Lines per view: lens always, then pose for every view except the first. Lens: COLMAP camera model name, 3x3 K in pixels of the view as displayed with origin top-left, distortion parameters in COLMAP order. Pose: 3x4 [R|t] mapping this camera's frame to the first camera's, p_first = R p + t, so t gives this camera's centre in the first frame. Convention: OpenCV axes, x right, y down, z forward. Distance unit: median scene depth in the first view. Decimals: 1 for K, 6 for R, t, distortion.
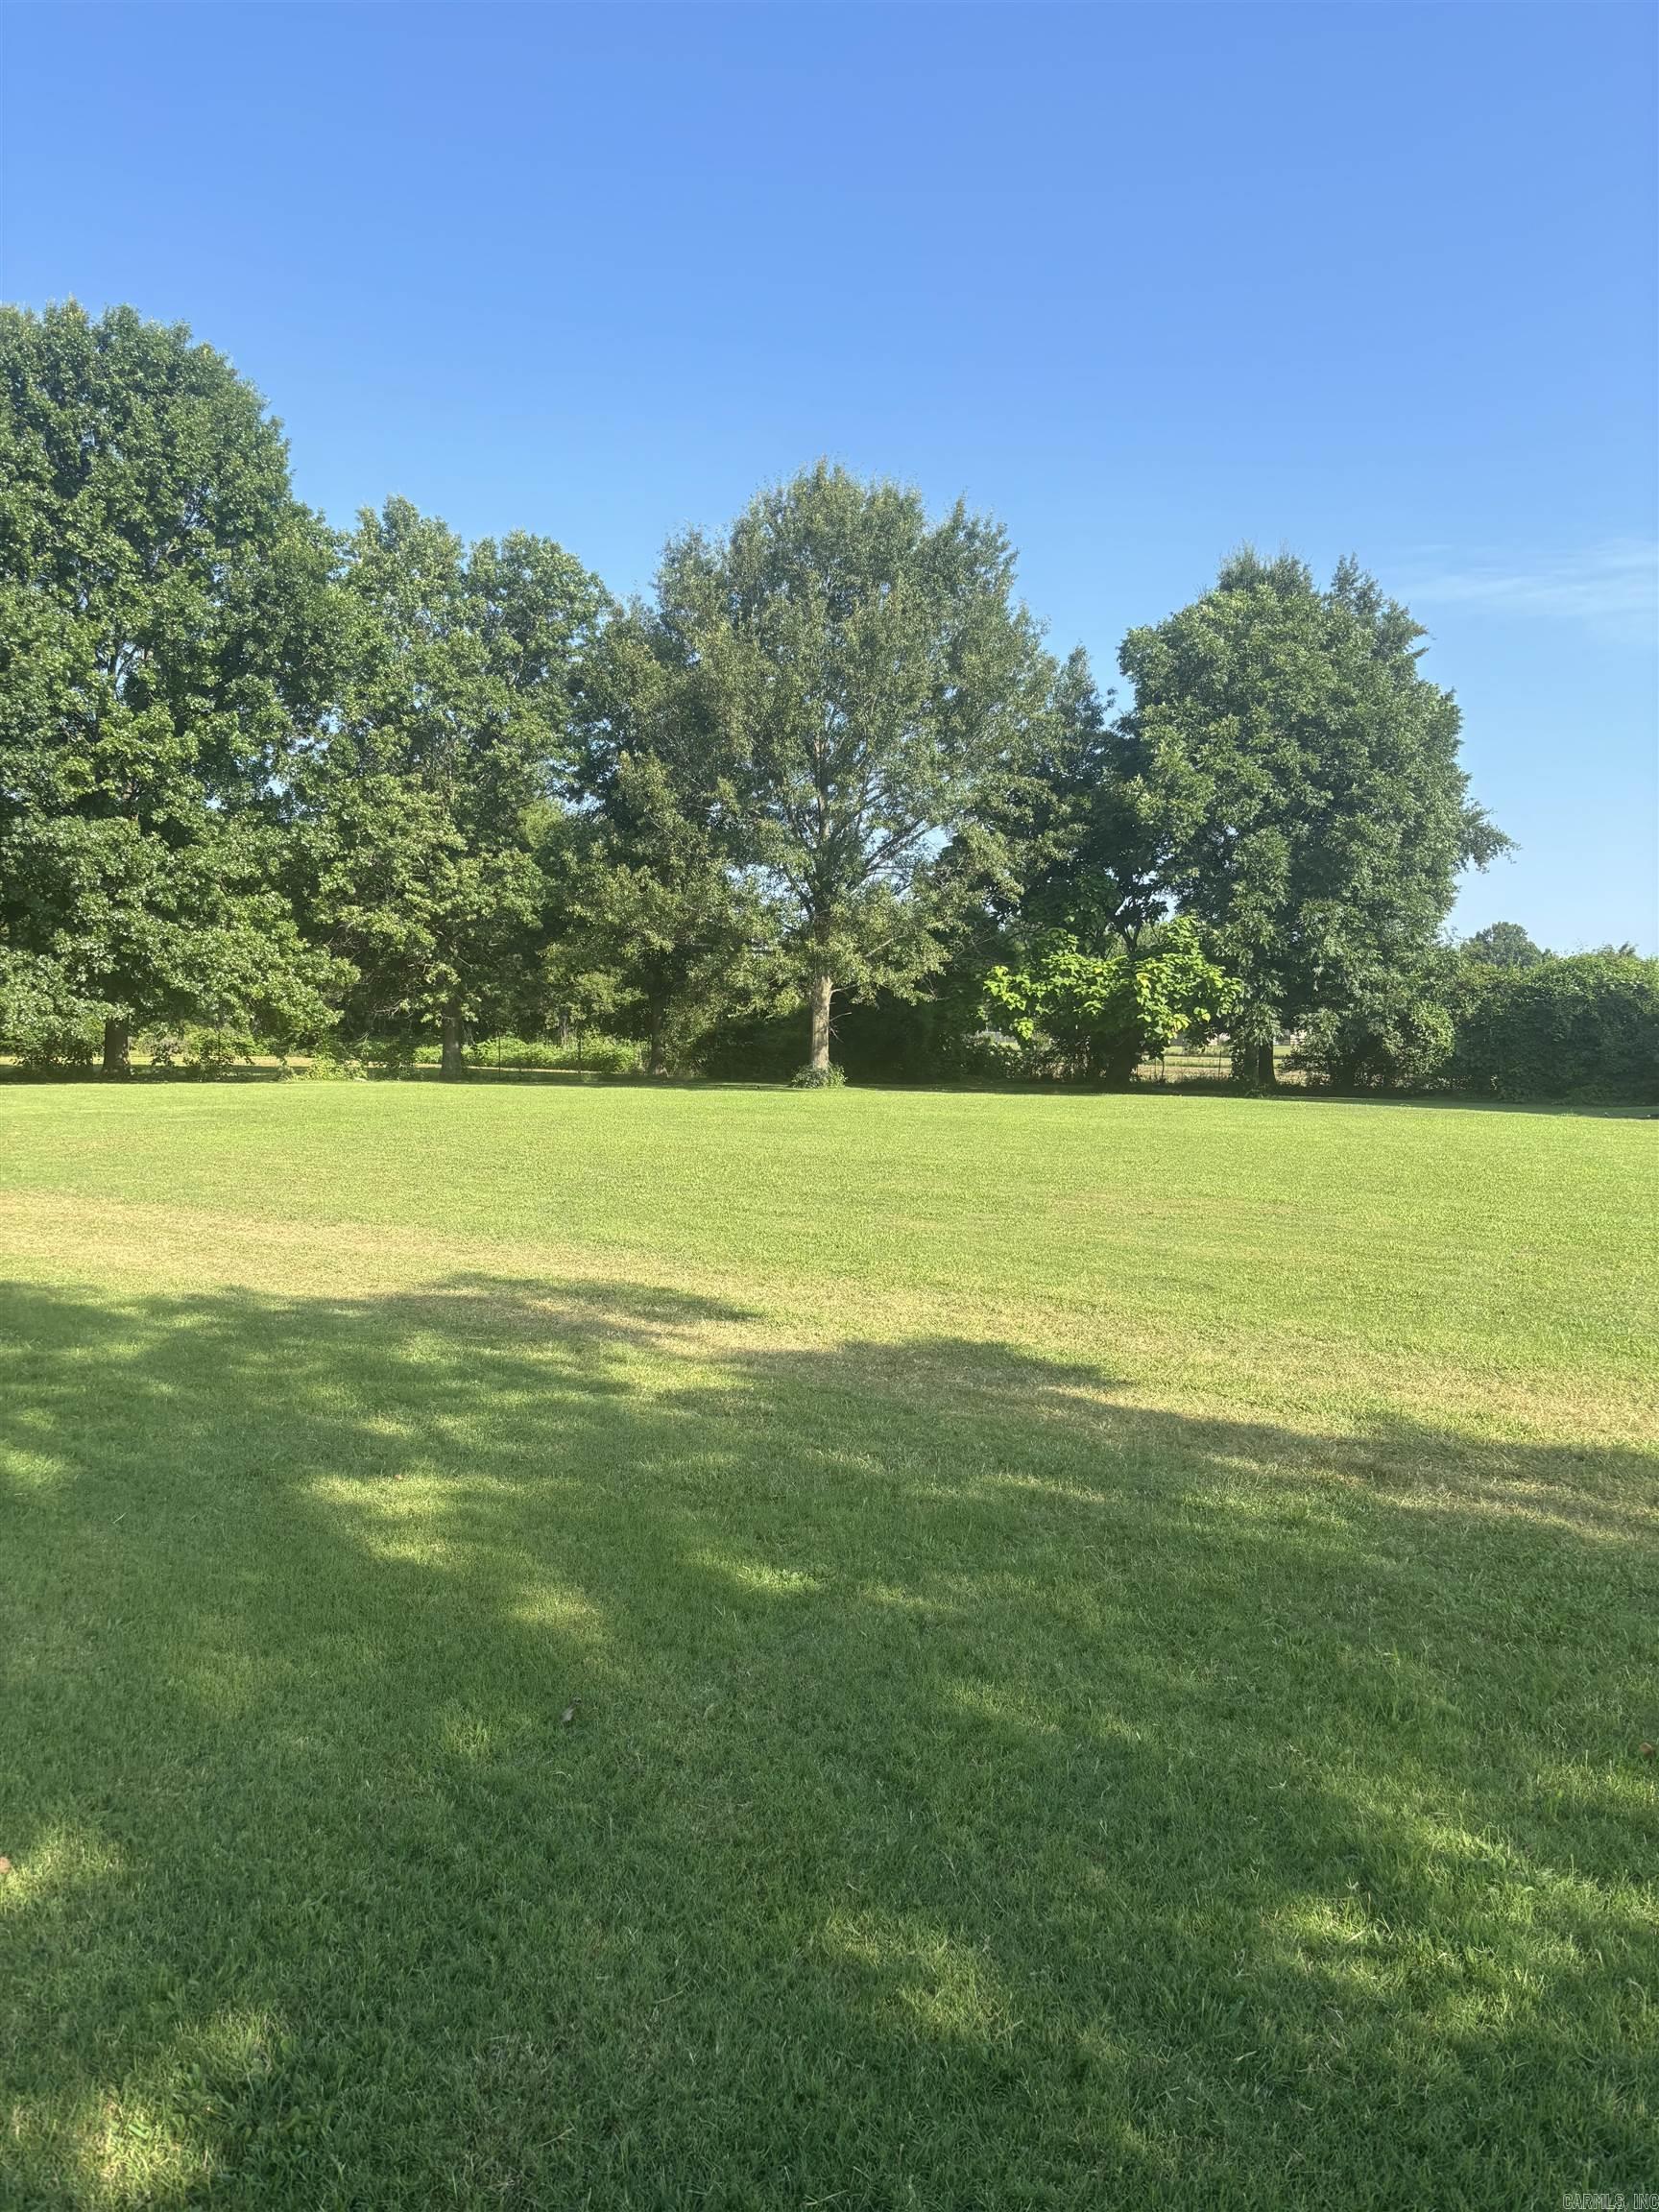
lens RADIAL K [[1668.4, 0, 827.6], [0, 1668.4, 1121.4], [0, 0, 1]] dist [0.007793, 0.003835]
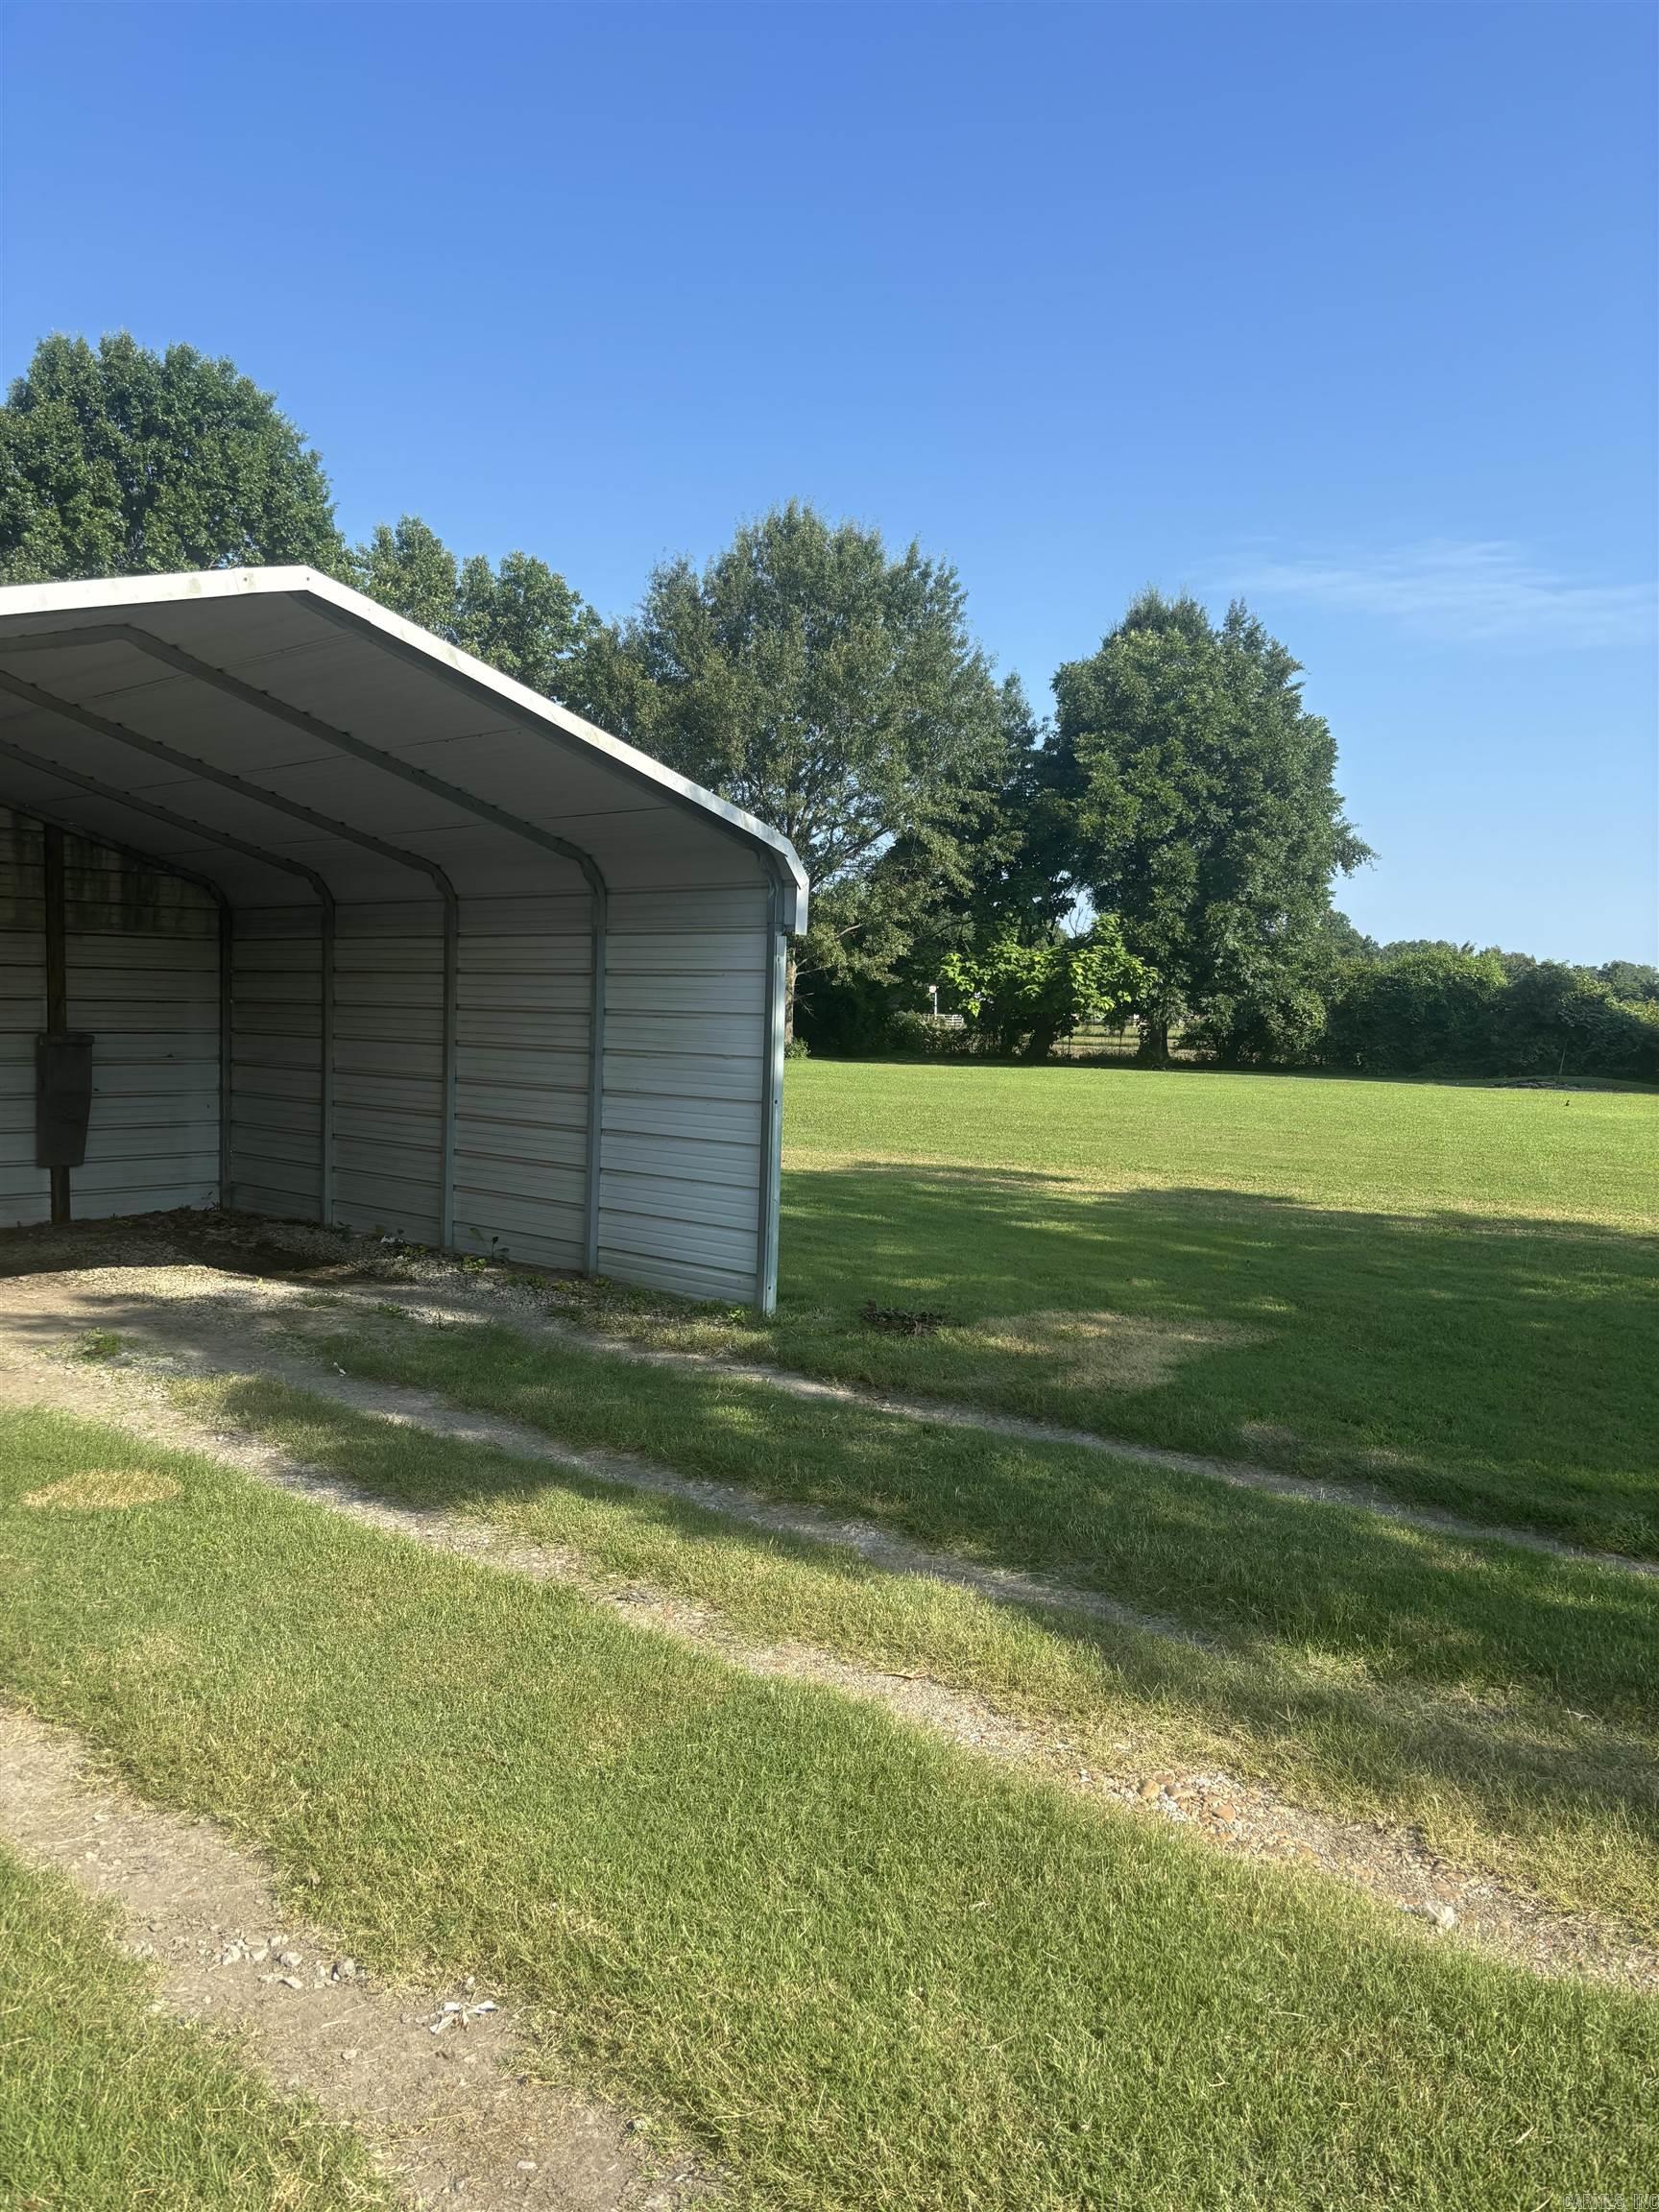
lens RADIAL K [[1668.4, 0, 827.6], [0, 1668.4, 1121.4], [0, 0, 1]] dist [0.007793, 0.003835]
pose [[0.995878, 0.007058, 0.090430, -0.086960], [-0.008310, 0.999875, 0.013468, 0.008971], [-0.090324, -0.014164, 0.995812, -0.151450]]
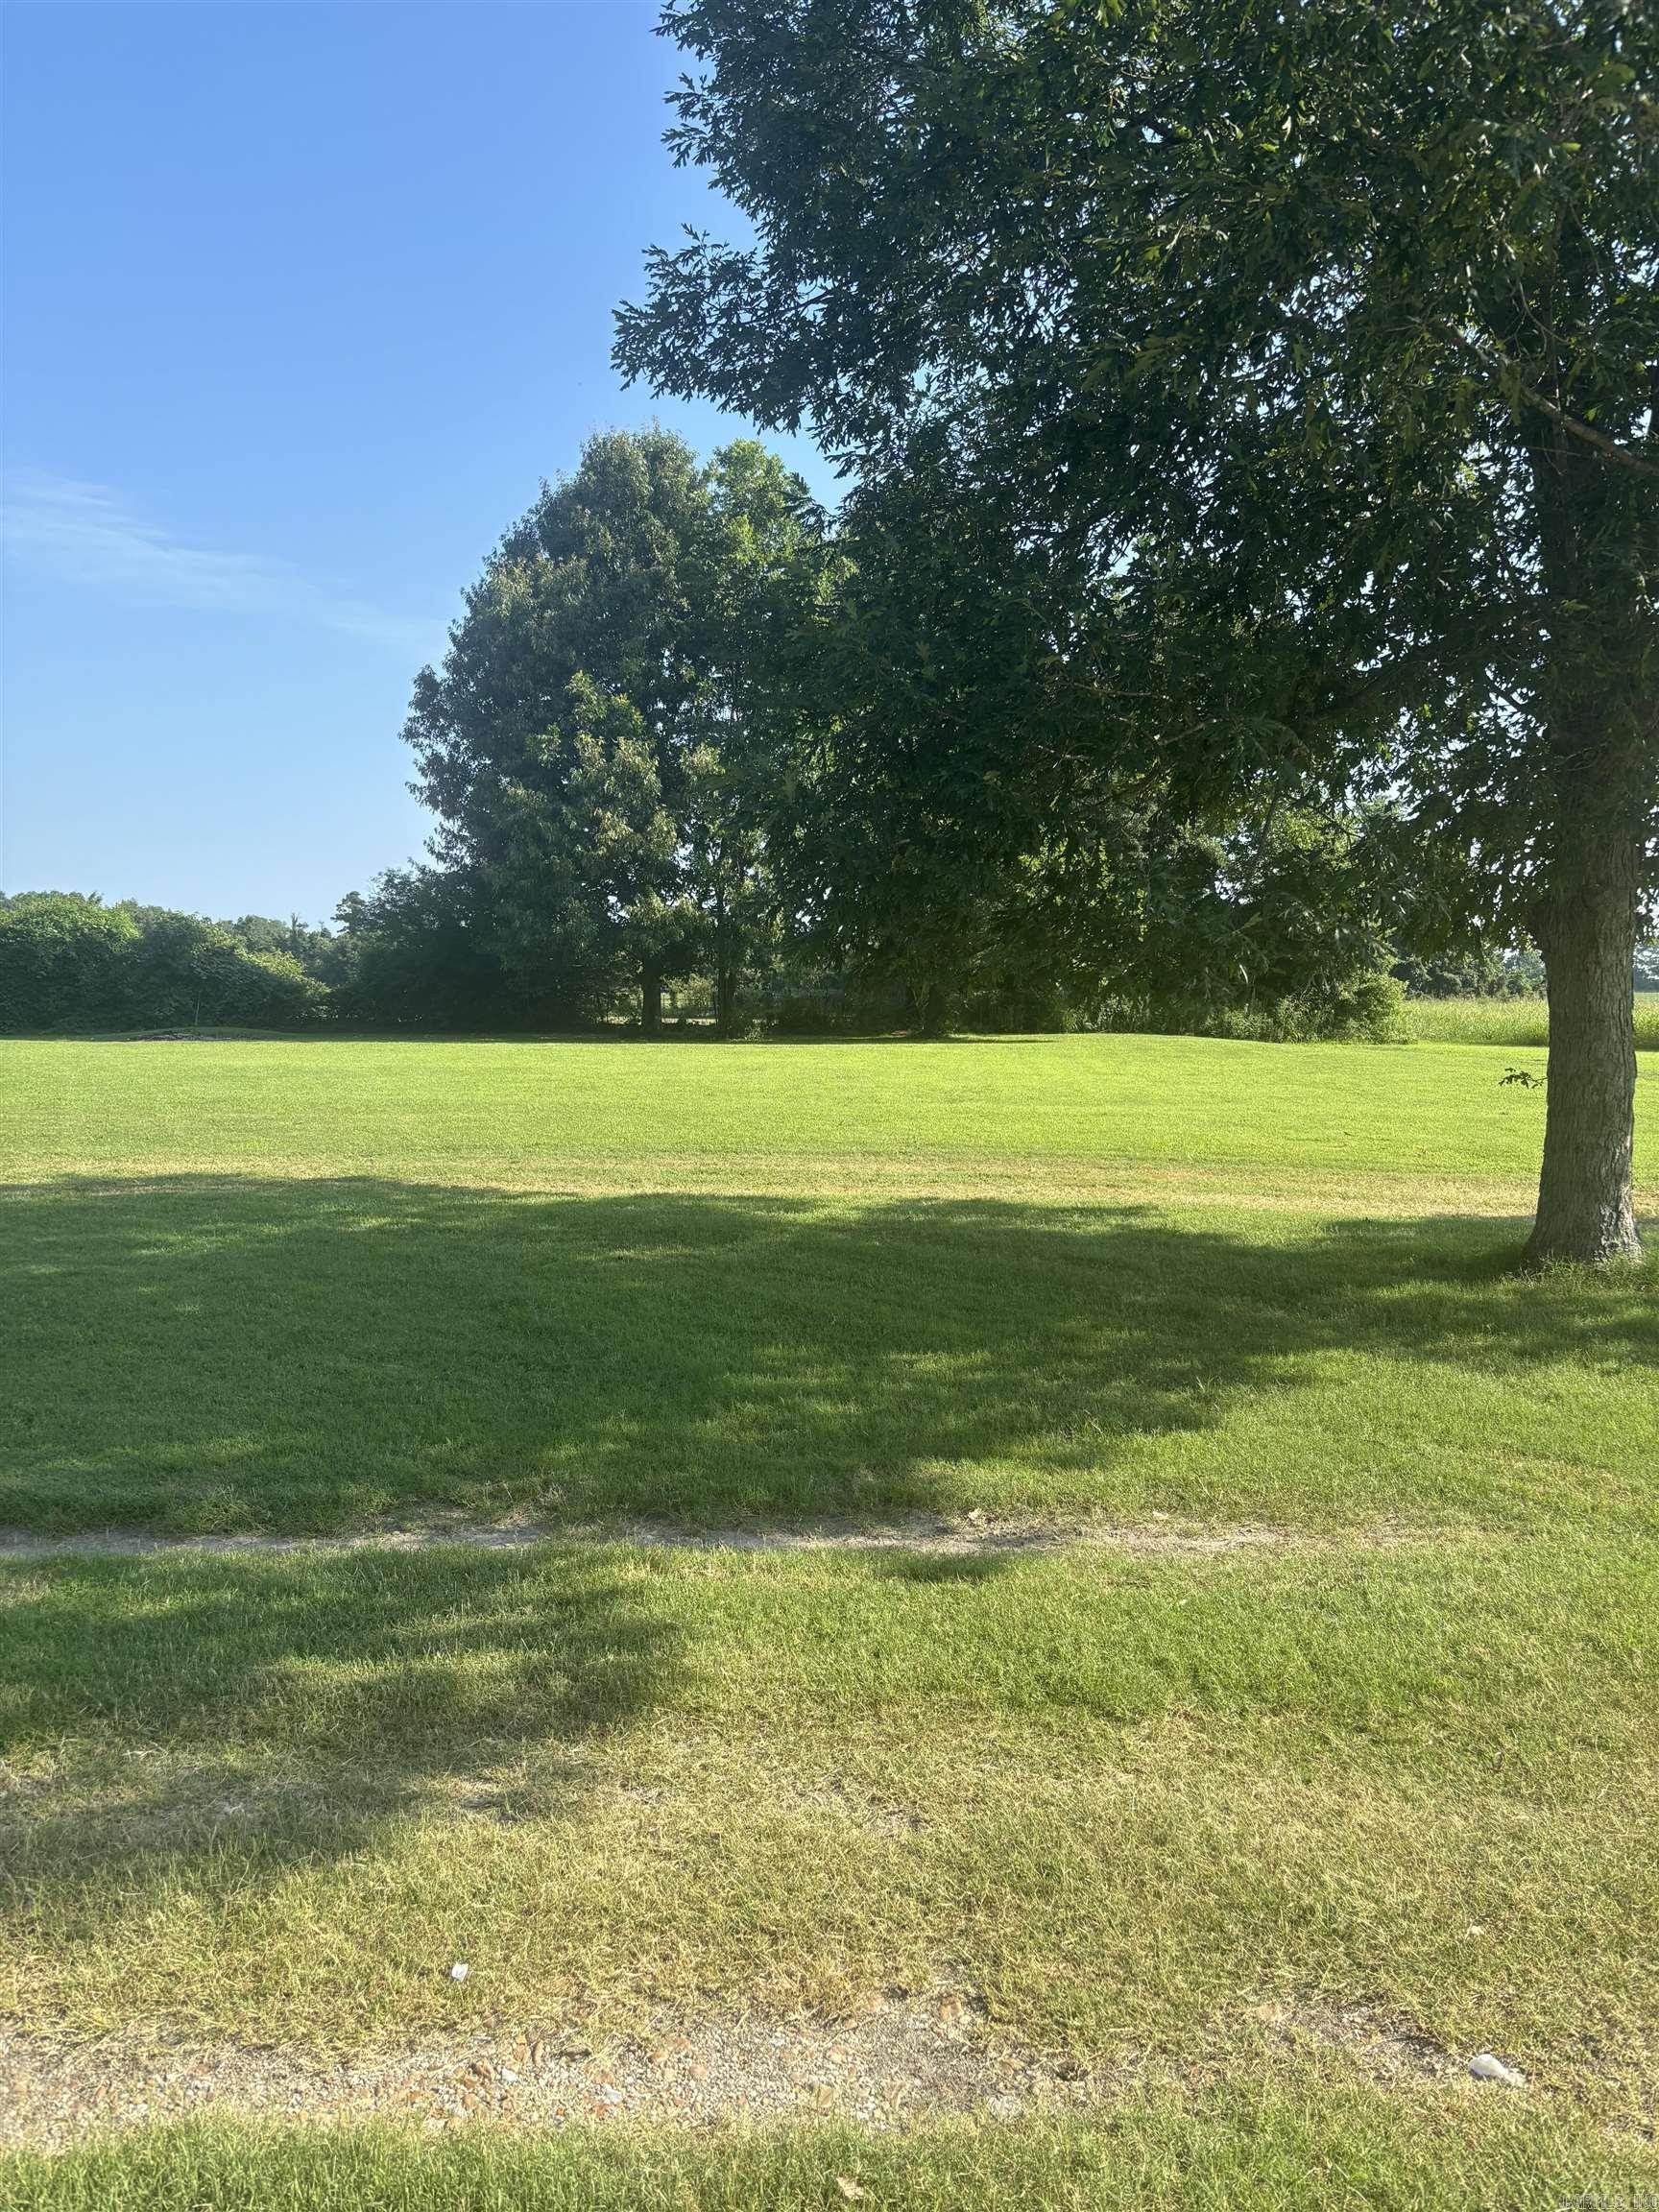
lens RADIAL K [[1668.4, 0, 827.6], [0, 1668.4, 1121.4], [0, 0, 1]] dist [0.007793, 0.003835]
pose [[0.652995, -0.067500, 0.754348, -0.074741], [0.040665, 0.997709, 0.054075, 0.009405], [-0.756270, -0.004635, 0.654244, -0.141457]]
